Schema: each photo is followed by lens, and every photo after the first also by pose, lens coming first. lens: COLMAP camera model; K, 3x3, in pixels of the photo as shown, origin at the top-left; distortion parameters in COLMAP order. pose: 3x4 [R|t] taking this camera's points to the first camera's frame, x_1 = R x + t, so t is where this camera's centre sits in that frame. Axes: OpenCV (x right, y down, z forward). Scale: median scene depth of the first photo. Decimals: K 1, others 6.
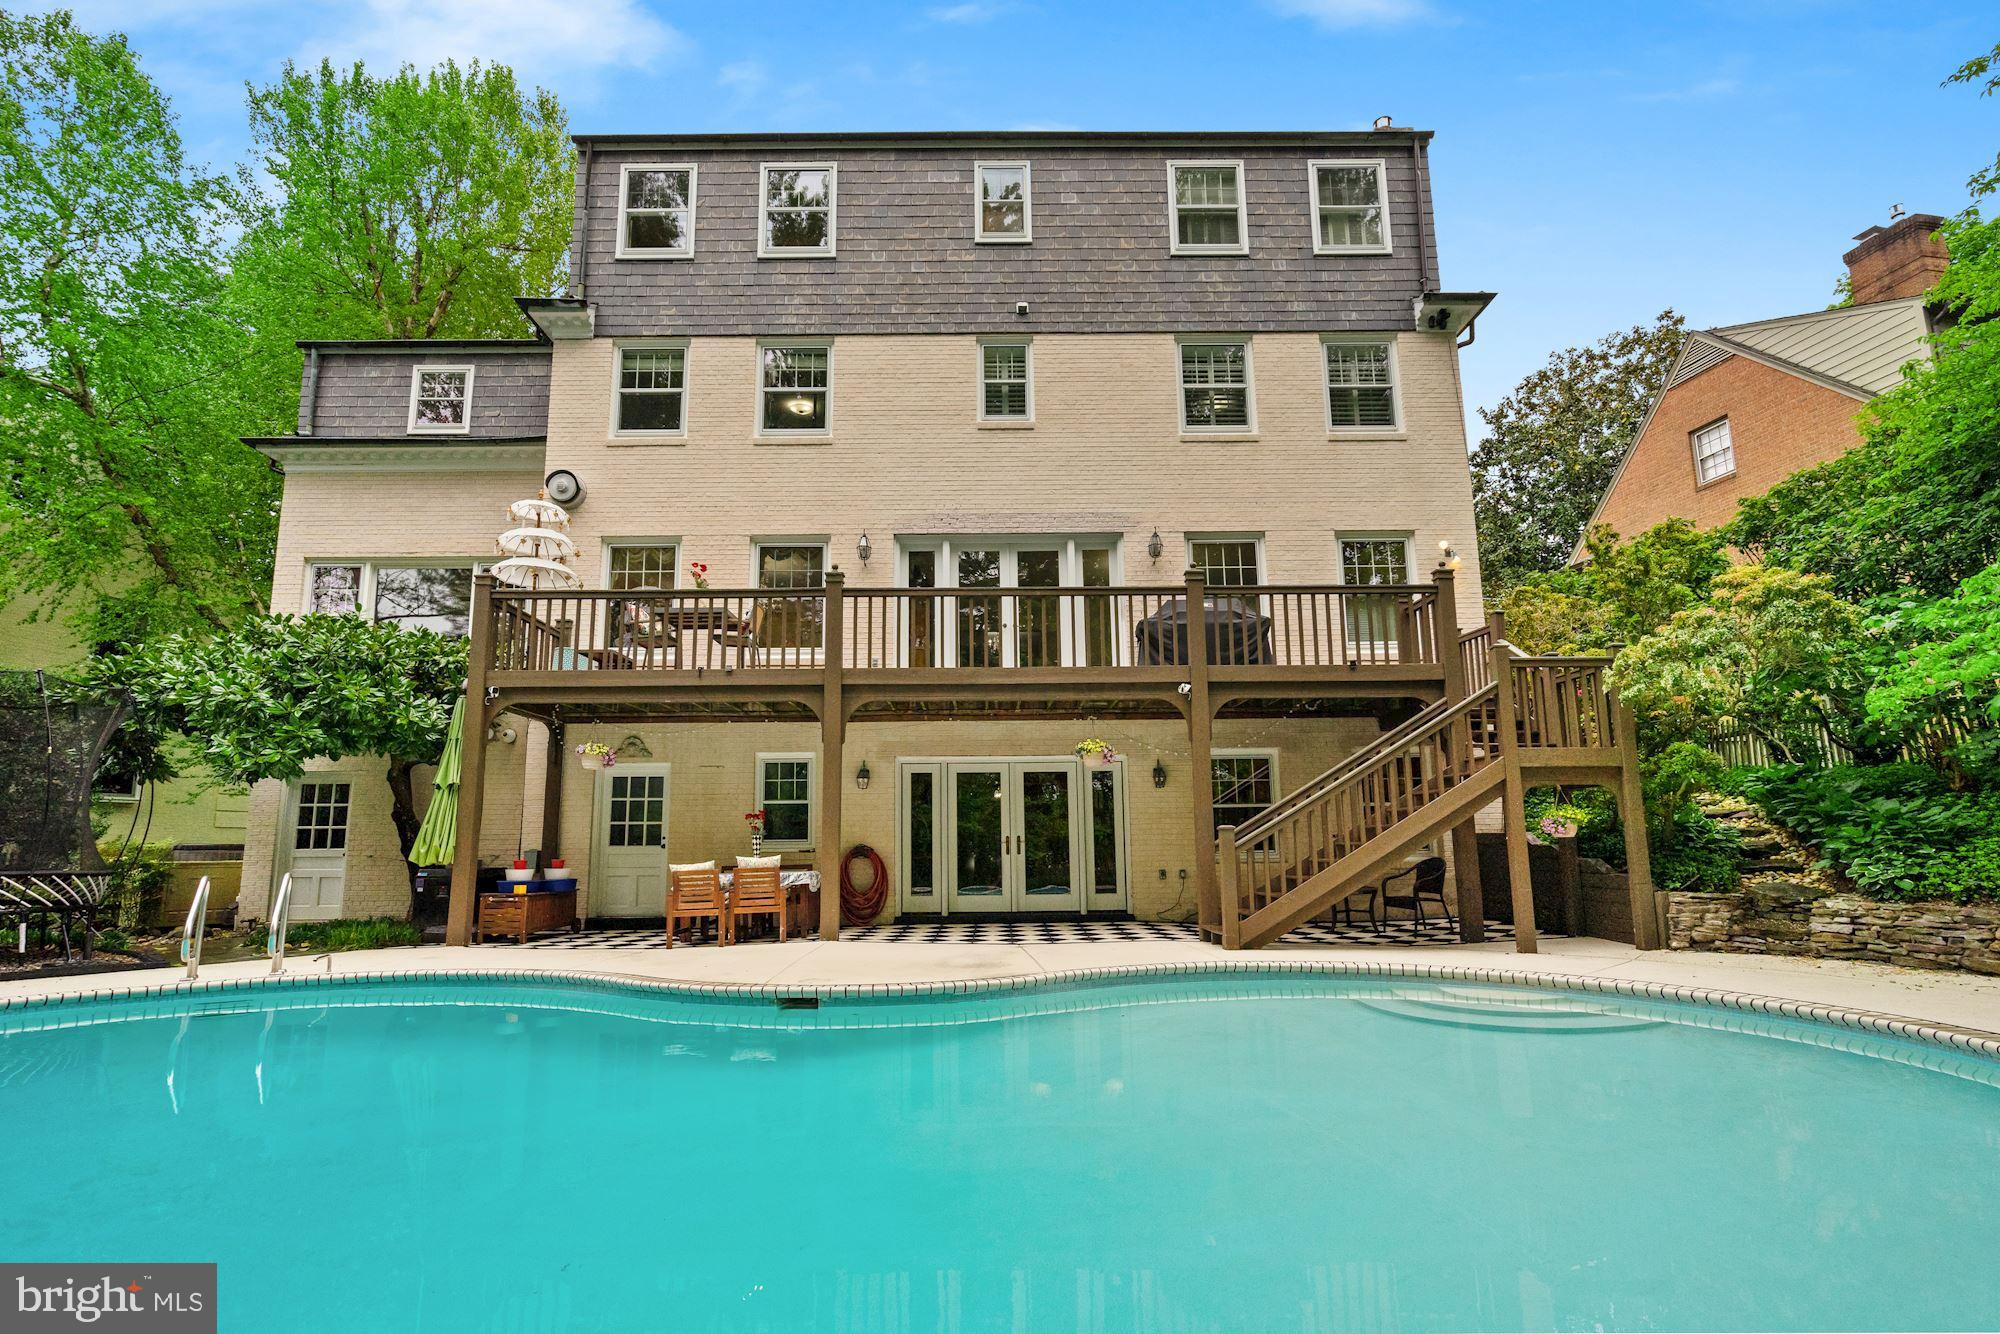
lens RADIAL K [[912.7, 0, 982.3], [0, 912.7, 714.7], [0, 0, 1]] dist [-0.001762, 0.001688]
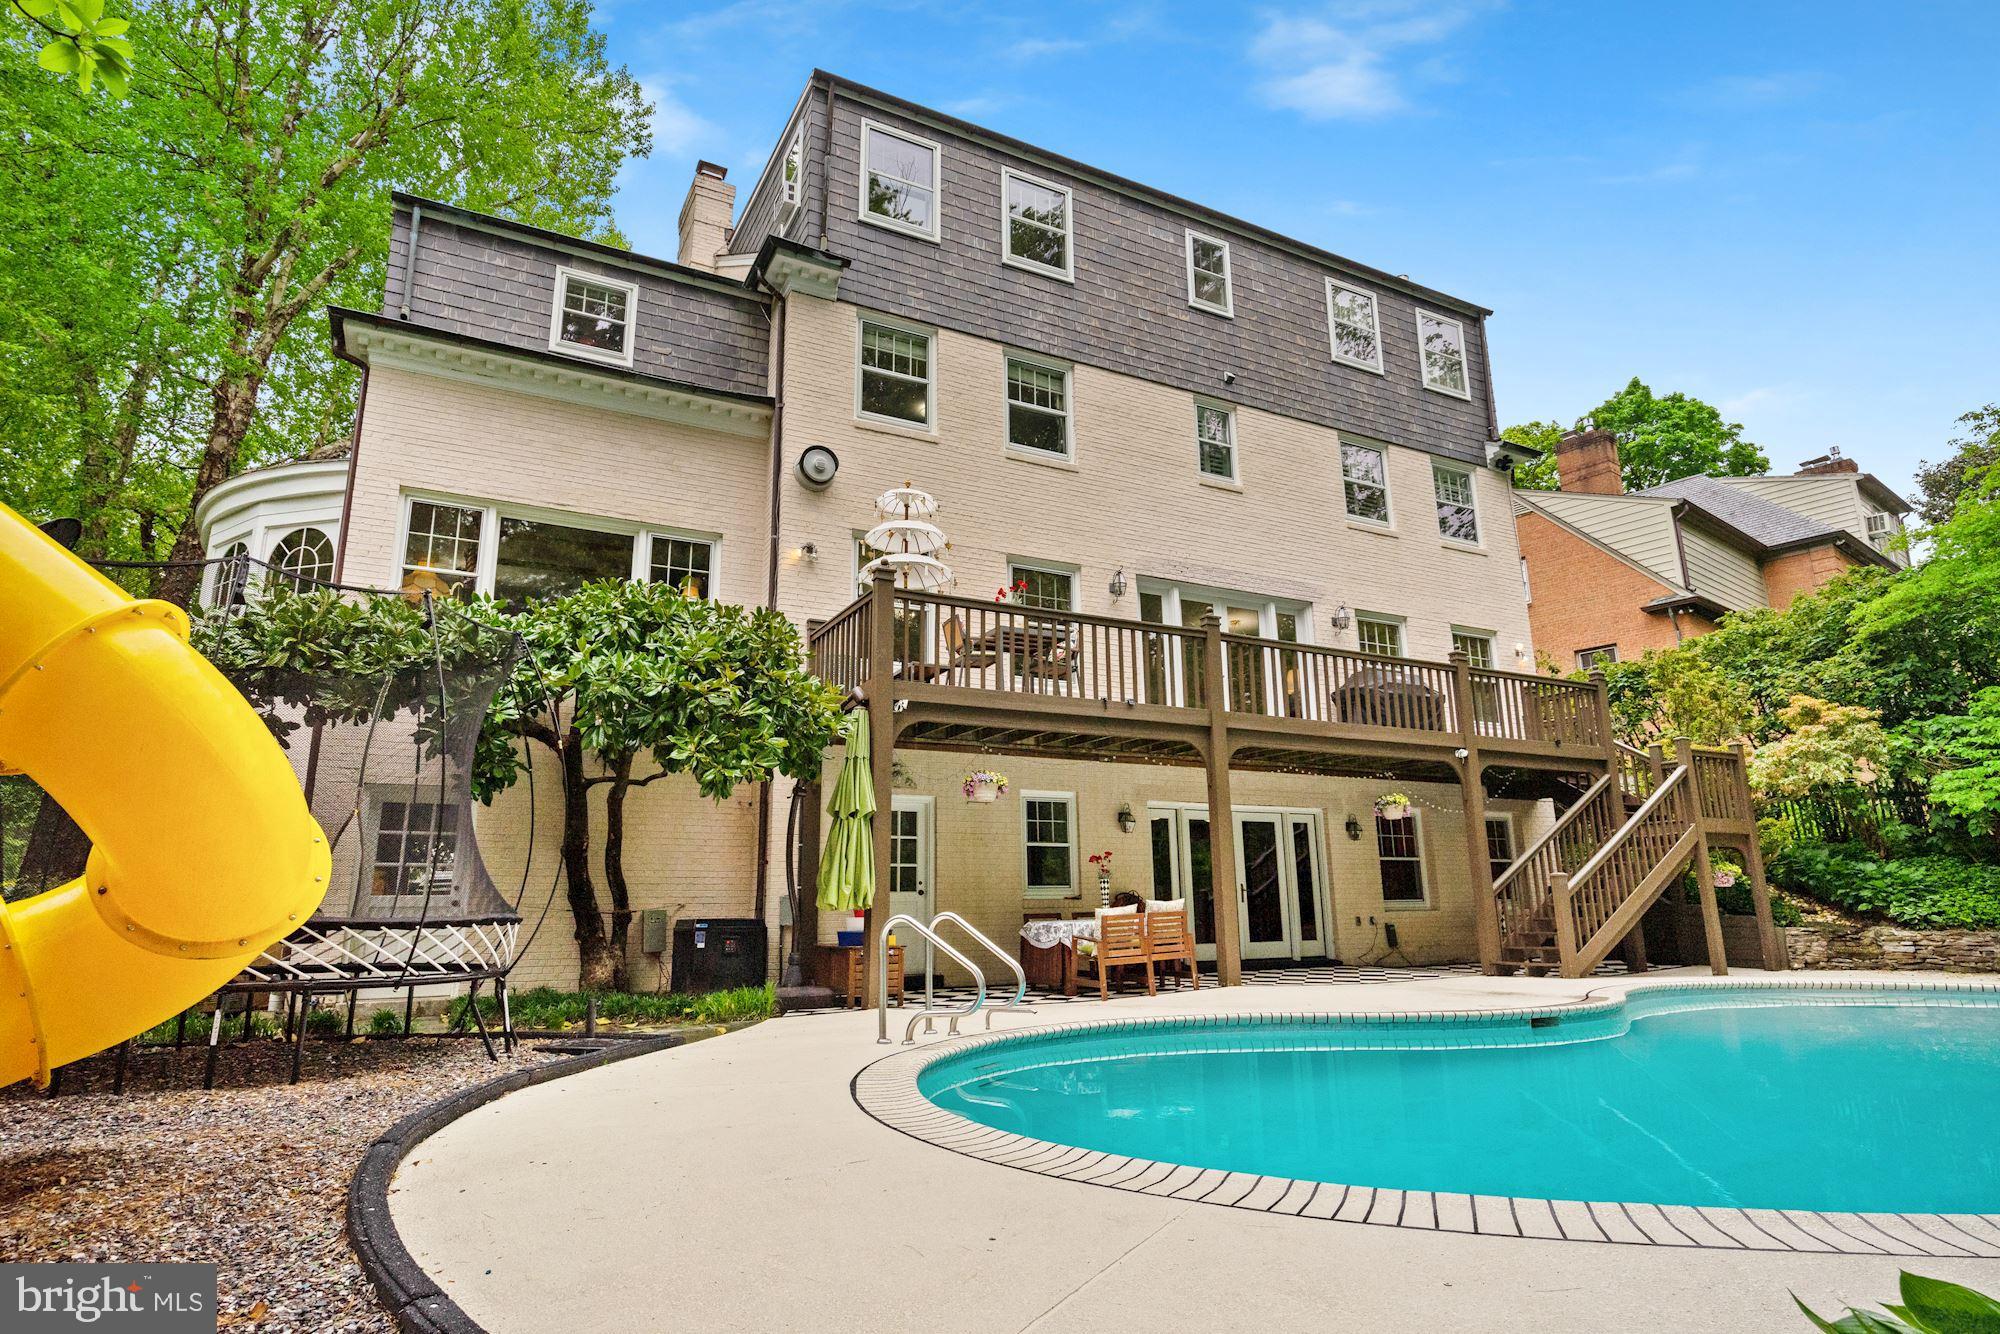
lens RADIAL K [[1039.5, 0, 1002.2], [0, 1039.5, 674.3], [0, 0, 1]] dist [0.007918, -0.000670]
pose [[0.893350, 0.098285, 0.438481, -0.692412], [-0.062636, 0.993497, -0.095078, 0.025735], [-0.444974, 0.057474, 0.893697, 0.063145]]
